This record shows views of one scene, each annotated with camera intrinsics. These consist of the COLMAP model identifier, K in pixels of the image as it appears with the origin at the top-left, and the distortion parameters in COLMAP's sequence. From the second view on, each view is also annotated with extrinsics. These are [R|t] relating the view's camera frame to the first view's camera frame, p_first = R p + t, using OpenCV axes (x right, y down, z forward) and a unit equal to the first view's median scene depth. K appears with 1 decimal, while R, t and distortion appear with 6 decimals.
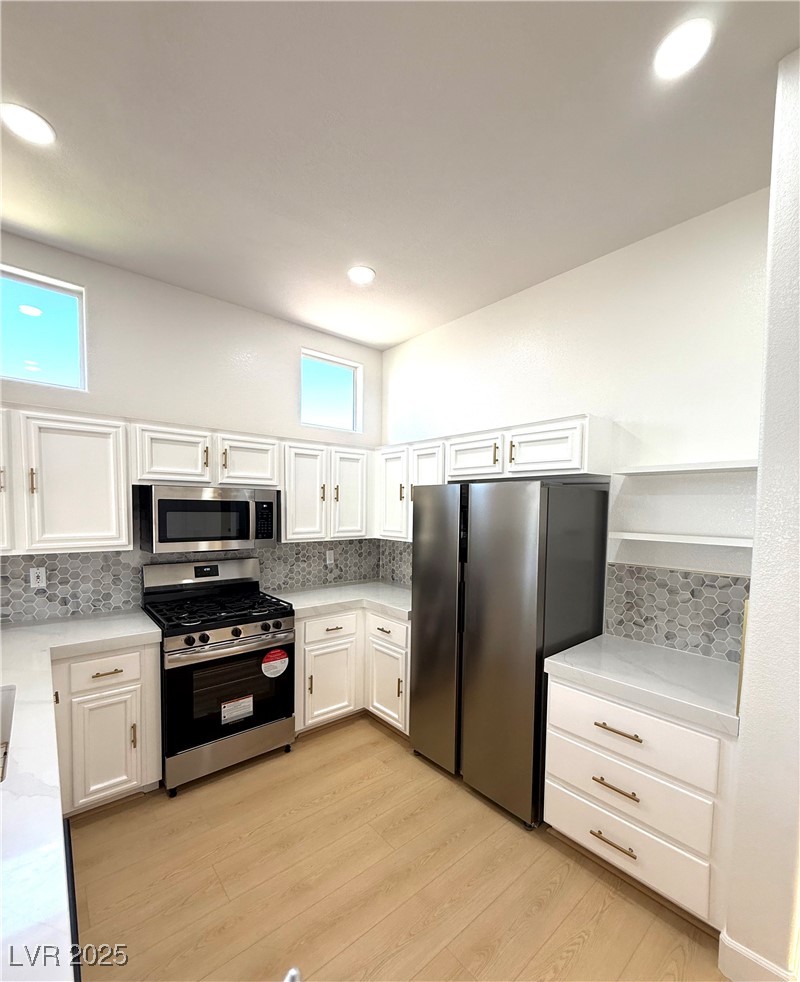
lens RADIAL K [[422.6, 0, 403.8], [0, 422.6, 529.9], [0, 0, 1]] dist [-0.008114, 0.000179]
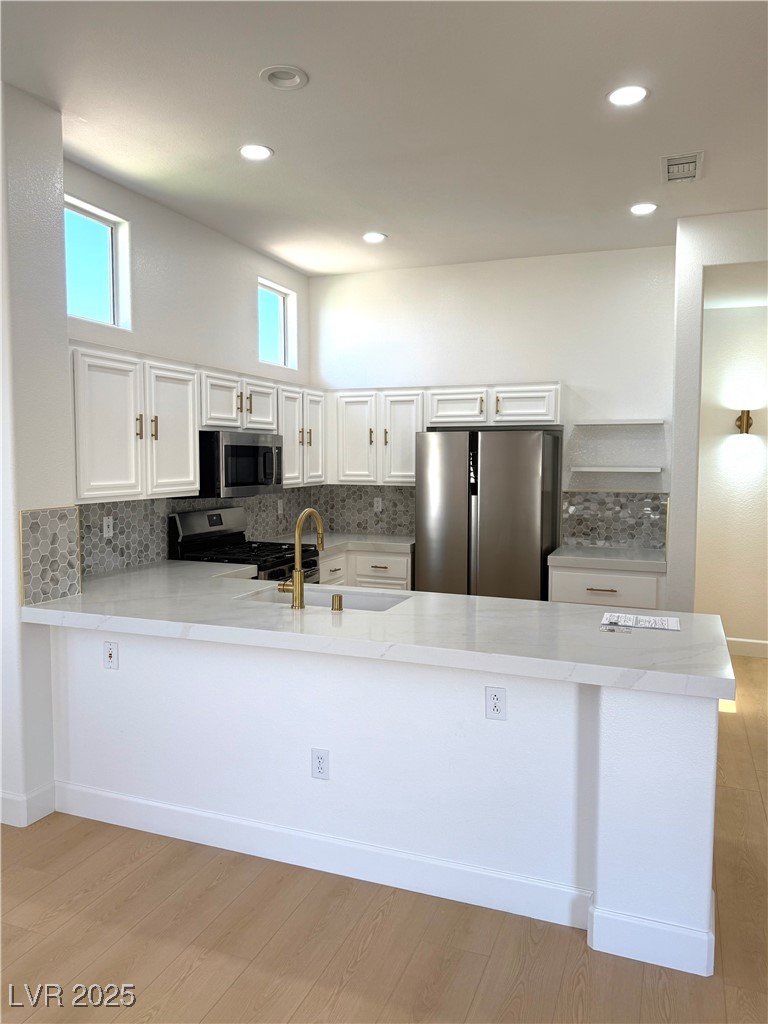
lens RADIAL K [[750.3, 0, 383.3], [0, 750.3, 512.0], [0, 0, 1]] dist [0.023960, -0.004792]
pose [[0.881159, -0.046475, 0.470530, -1.043427], [0.034144, 0.998814, 0.034712, 0.038252], [-0.471586, -0.014521, 0.881701, -0.756031]]
